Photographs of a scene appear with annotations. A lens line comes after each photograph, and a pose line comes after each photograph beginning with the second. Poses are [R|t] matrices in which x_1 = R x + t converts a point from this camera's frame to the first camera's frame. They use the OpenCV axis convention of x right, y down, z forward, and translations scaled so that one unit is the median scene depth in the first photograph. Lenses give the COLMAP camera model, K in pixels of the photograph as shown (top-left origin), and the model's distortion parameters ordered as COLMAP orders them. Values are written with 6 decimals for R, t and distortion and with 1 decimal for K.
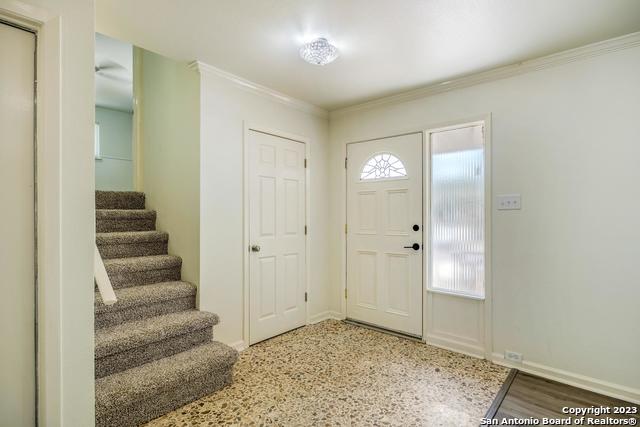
lens RADIAL K [[329.0, 0, 320.0], [0, 329.0, 213.5], [0, 0, 1]] dist [0.000153, 0.000212]
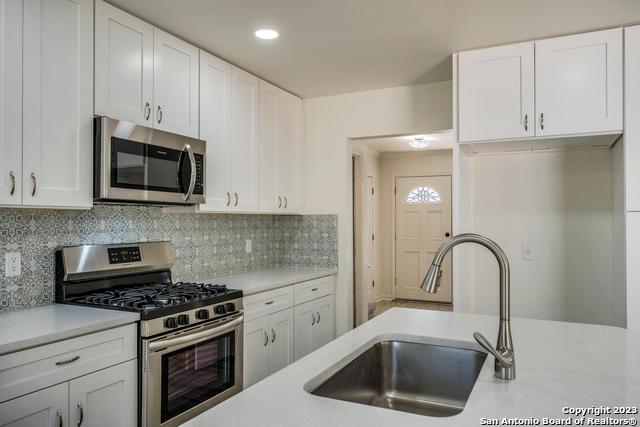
lens RADIAL K [[465.8, 0, 320.0], [0, 465.8, 213.5], [0, 0, 1]] dist [0.001895, 0.000710]
pose [[0.963126, 0.001897, 0.269044, -0.903798], [0.001329, 0.999929, -0.011809, -0.033614], [-0.269047, 0.011731, 0.963056, -1.004955]]
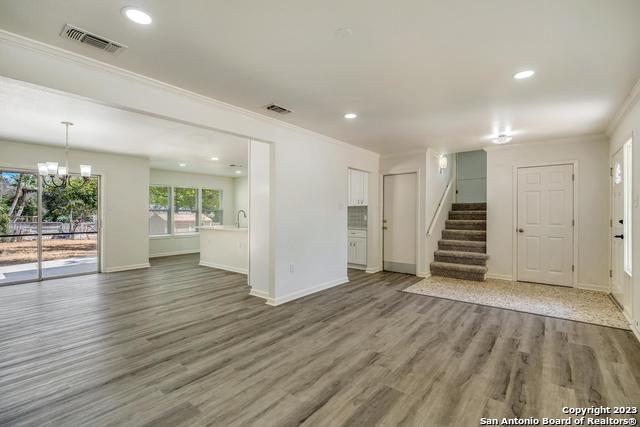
lens RADIAL K [[301.6, 0, 320.0], [0, 301.6, 213.5], [0, 0, 1]] dist [-0.000862, -0.000264]
pose [[0.050566, -0.005695, -0.998704, 1.370893], [0.001258, 0.999983, -0.005638, 0.016030], [0.998720, -0.000972, 0.050572, -0.221373]]
